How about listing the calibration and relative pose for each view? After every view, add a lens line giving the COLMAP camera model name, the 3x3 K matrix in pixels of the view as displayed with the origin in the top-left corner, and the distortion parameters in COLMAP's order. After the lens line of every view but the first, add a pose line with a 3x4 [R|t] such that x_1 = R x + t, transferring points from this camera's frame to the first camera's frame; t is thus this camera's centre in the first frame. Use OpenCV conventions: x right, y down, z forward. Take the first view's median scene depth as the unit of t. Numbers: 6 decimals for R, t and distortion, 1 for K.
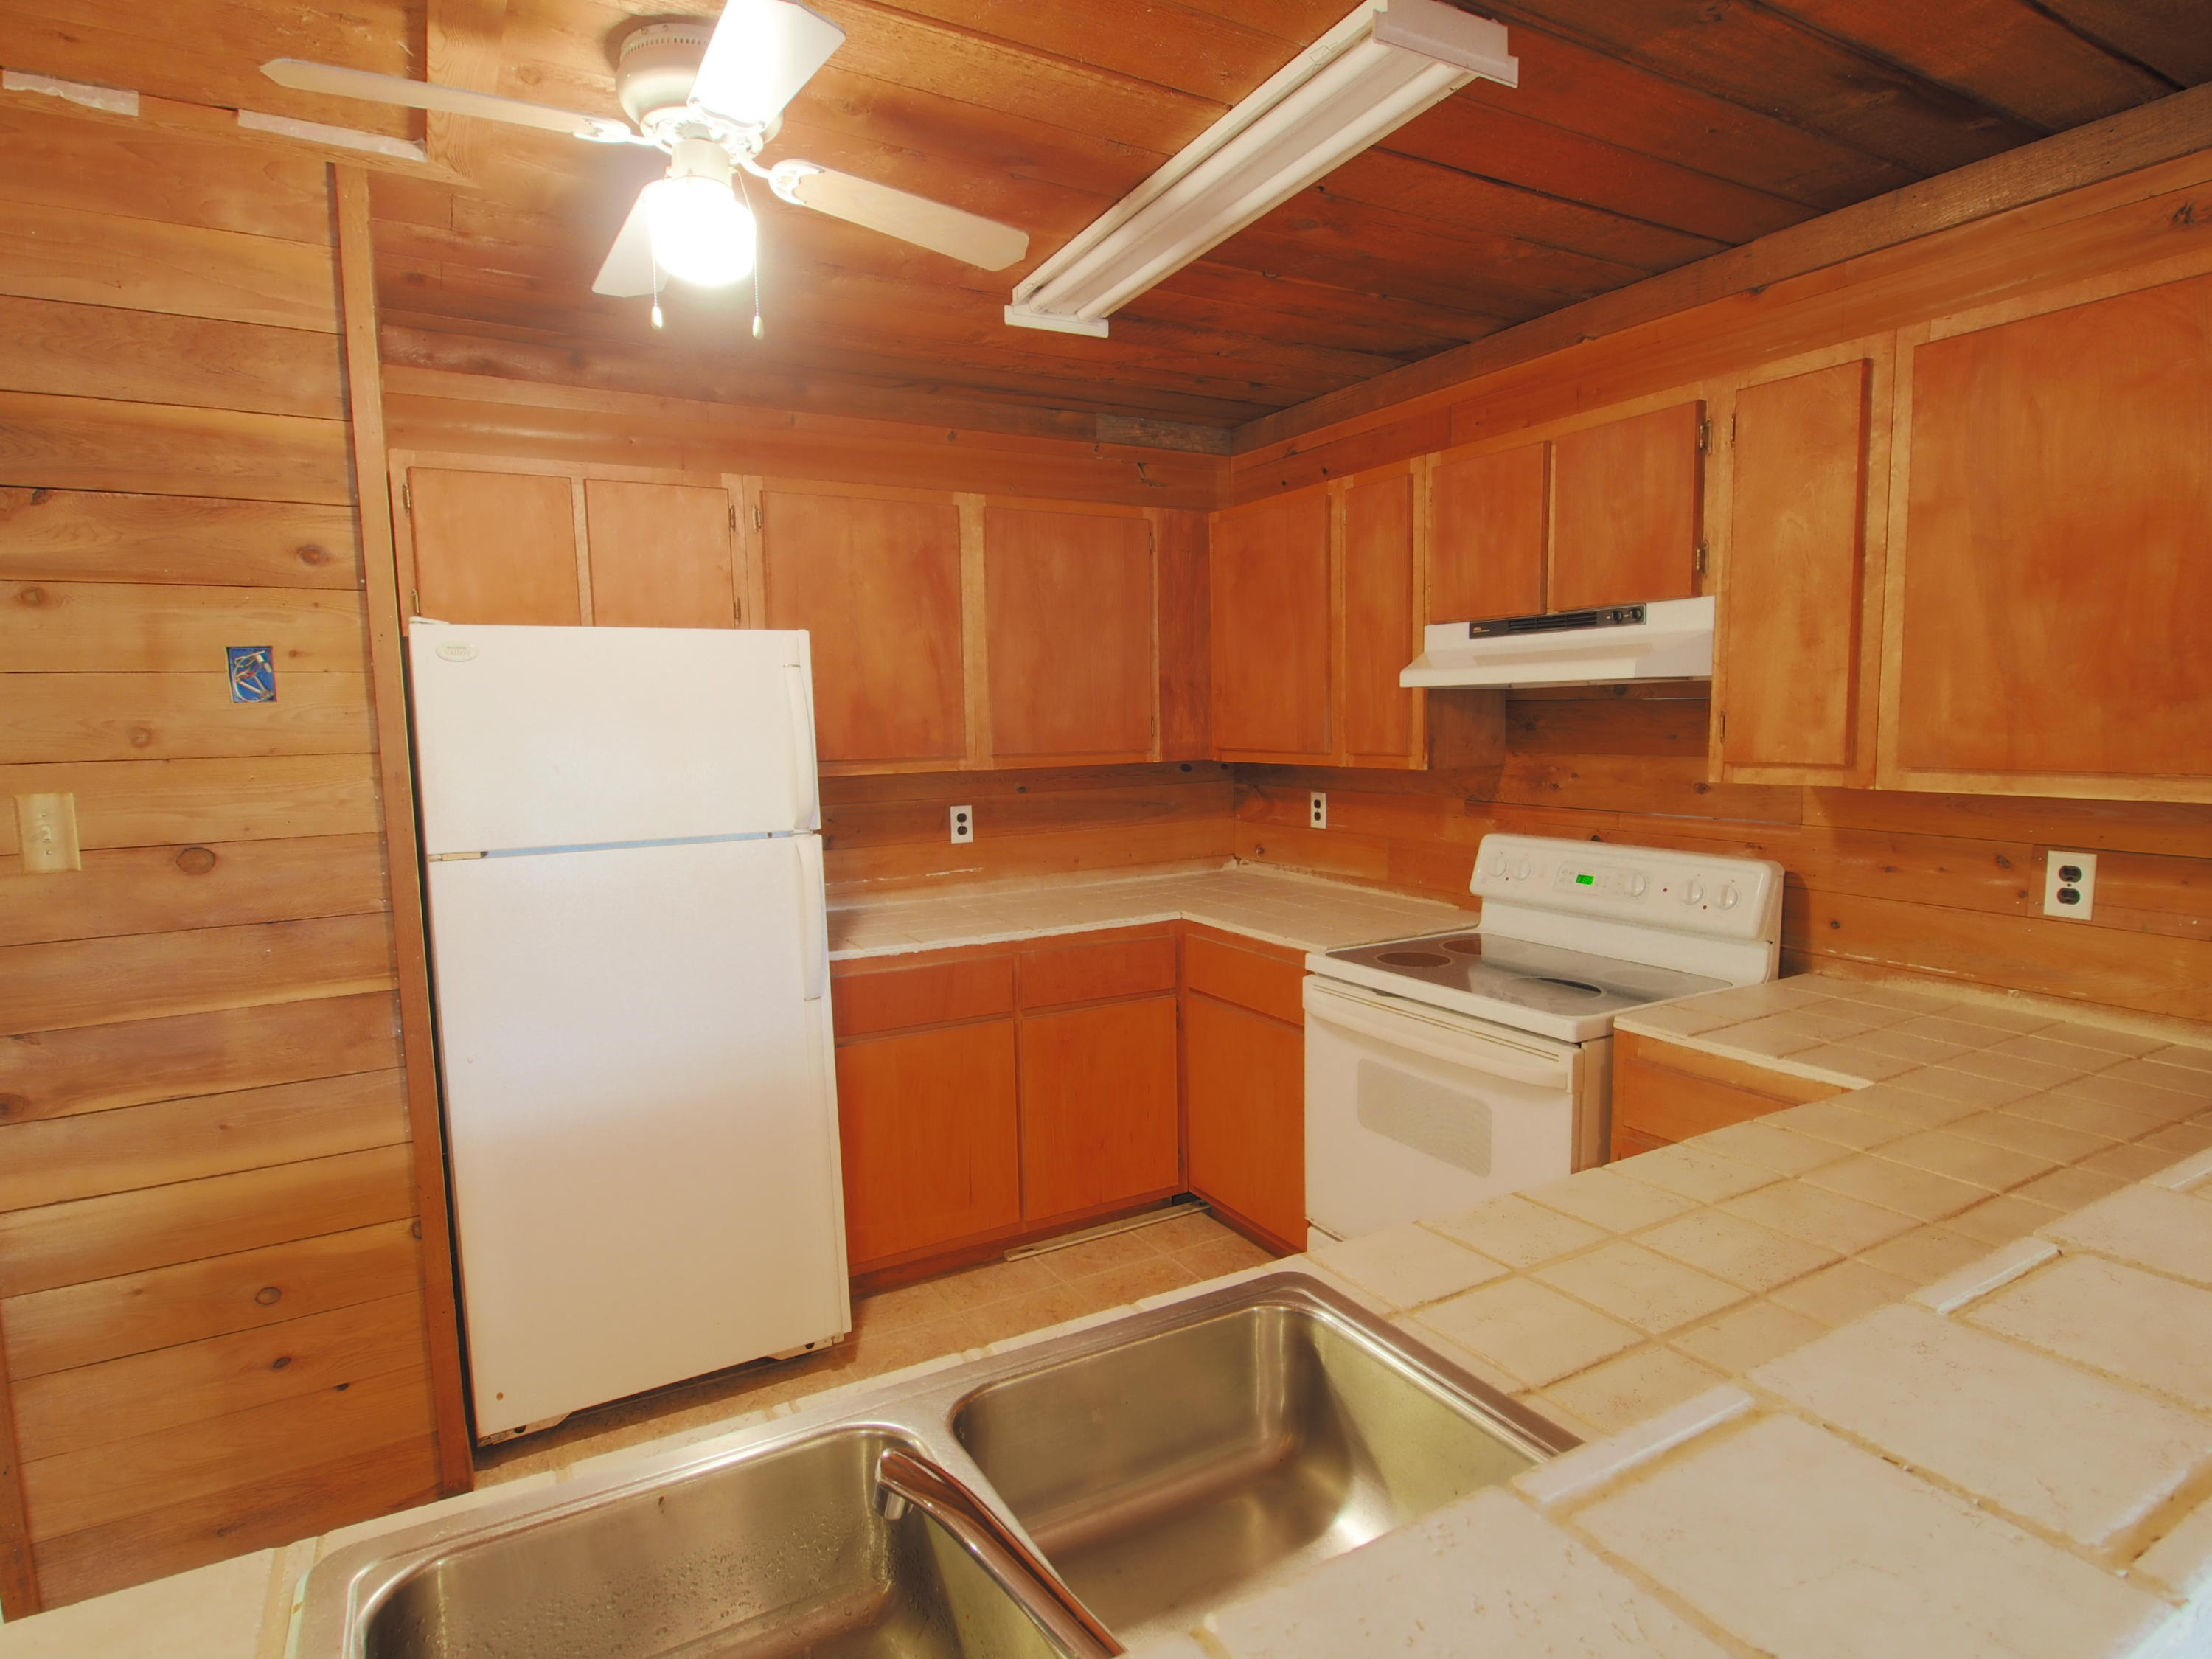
lens RADIAL K [[1188.7, 0, 1107.1], [0, 1188.7, 841.5], [0, 0, 1]] dist [-0.011213, -0.001067]
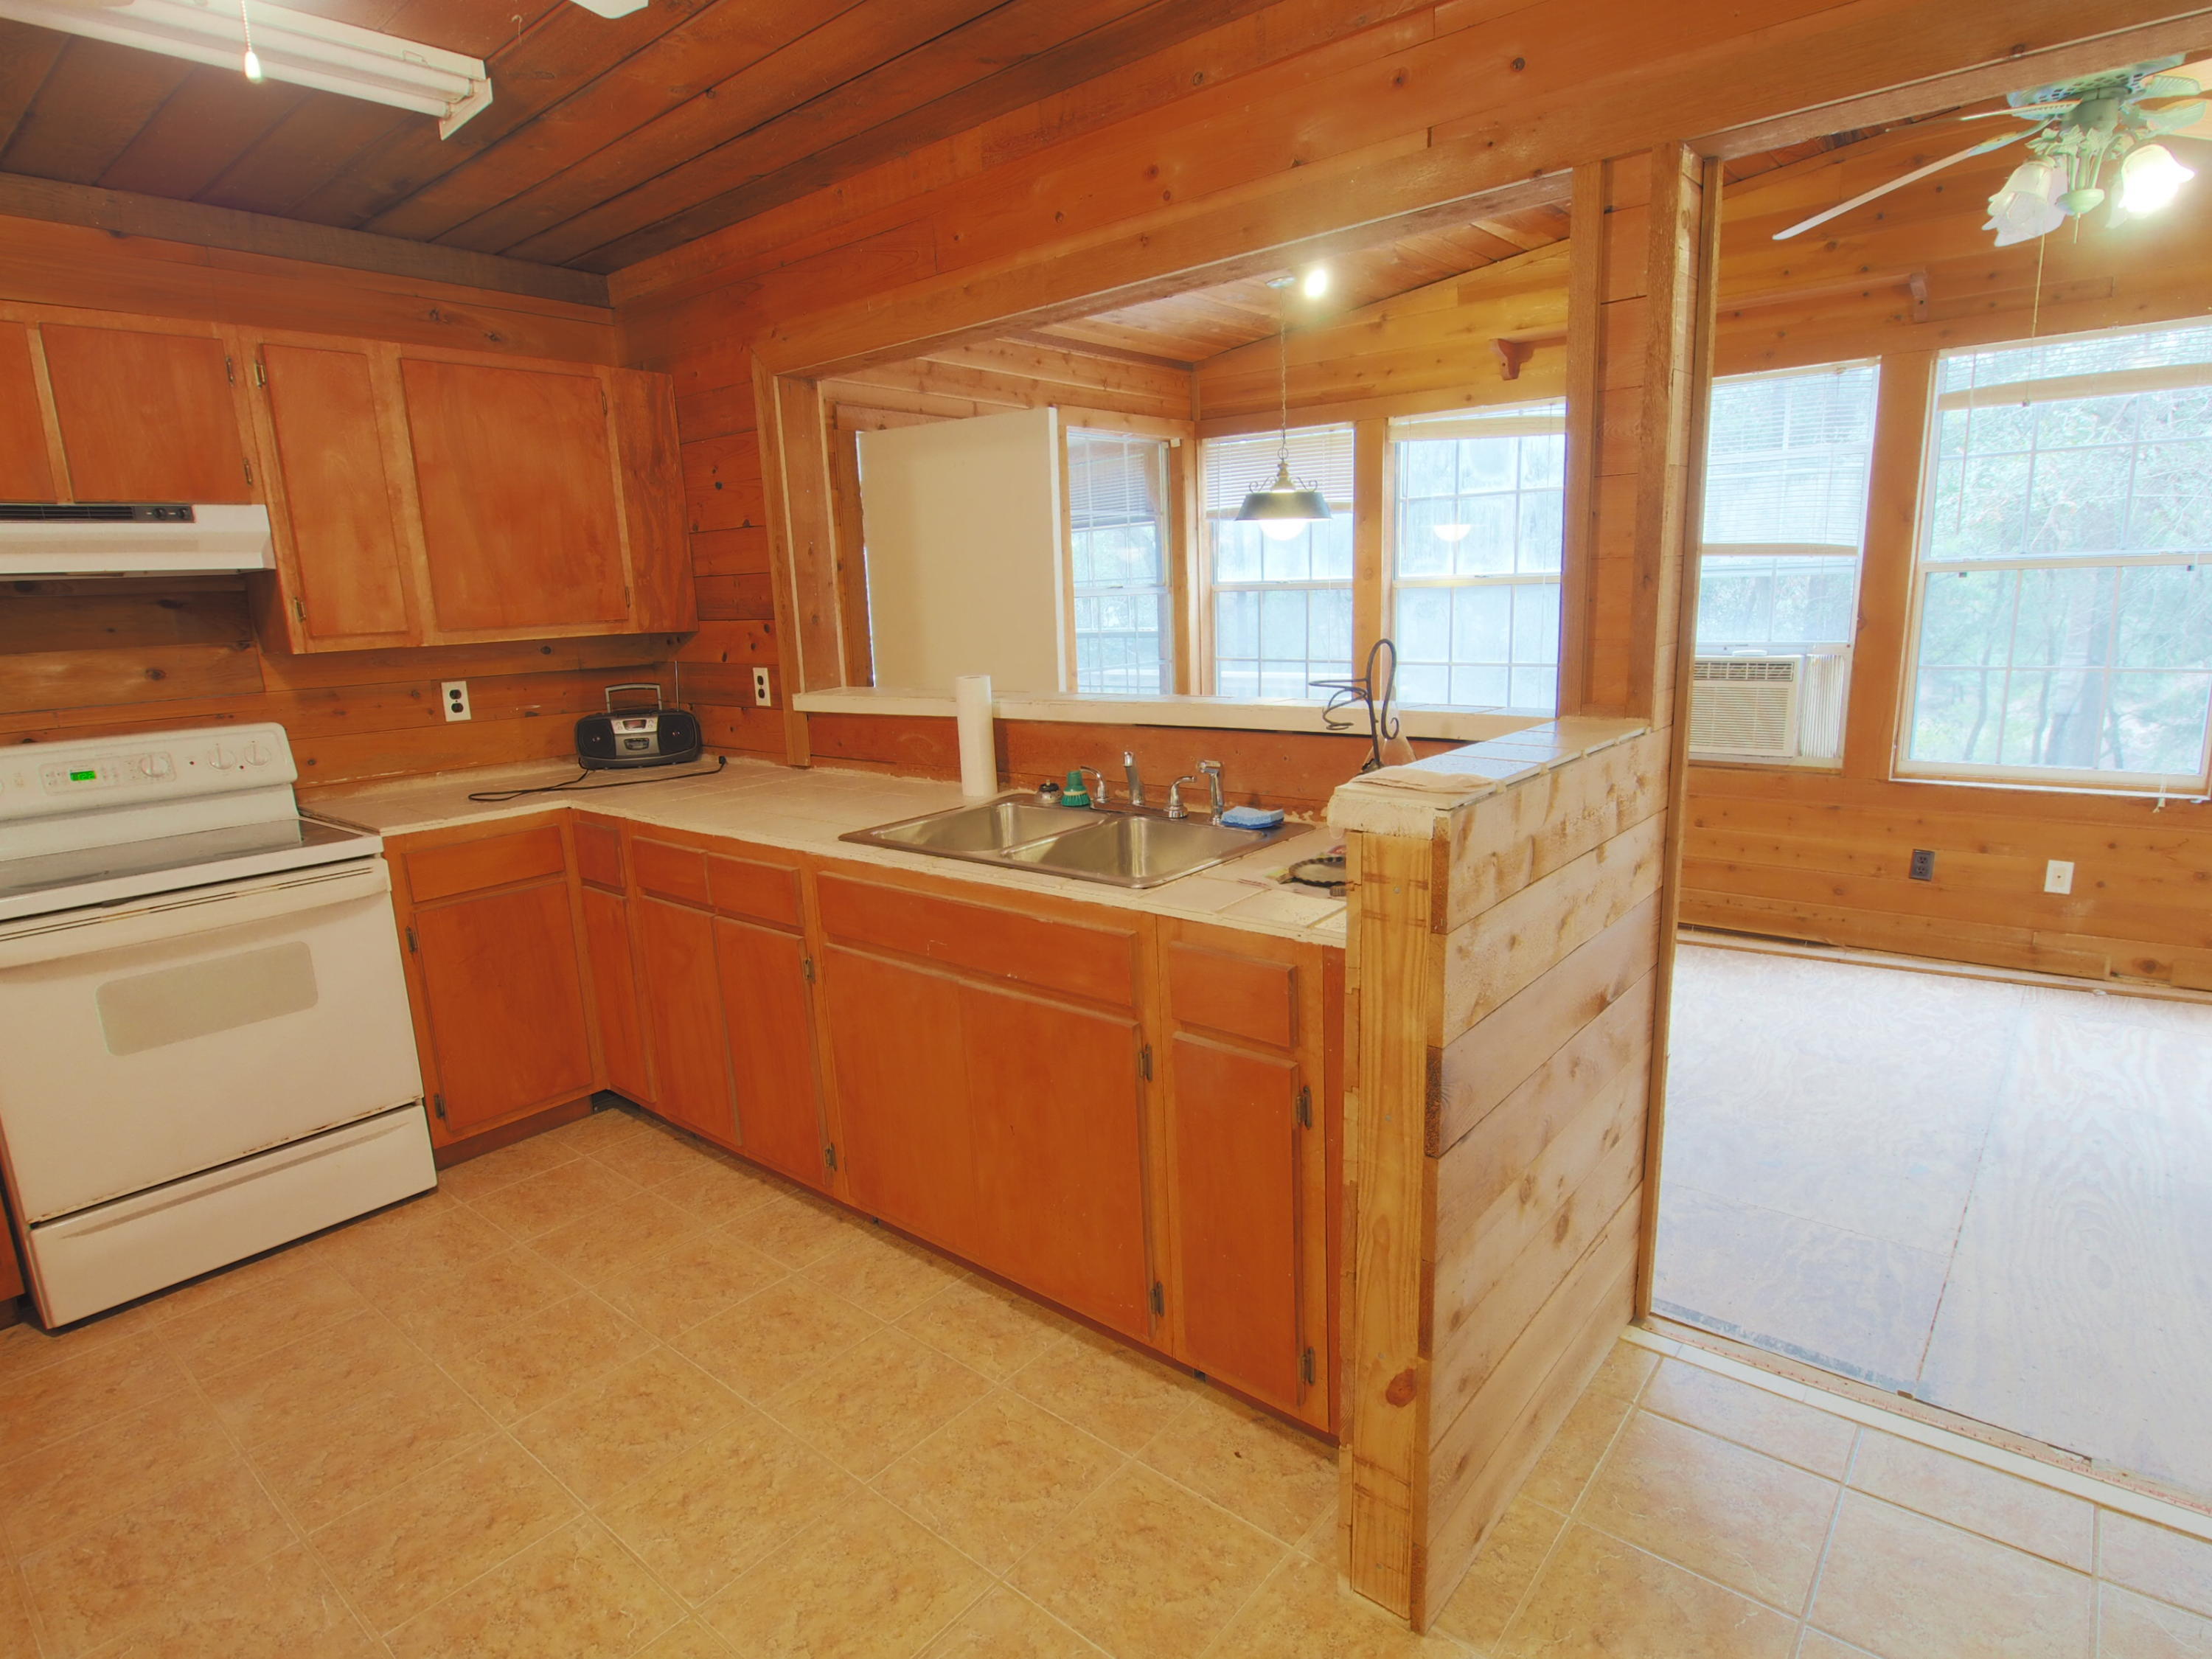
lens RADIAL K [[1188.7, 0, 1107.1], [0, 1188.7, 841.5], [0, 0, 1]] dist [-0.011213, -0.001067]
pose [[-0.338925, -0.169474, 0.925423, -1.038117], [0.143158, 0.962898, 0.228766, -0.022805], [-0.929858, 0.210016, -0.302088, 0.641301]]
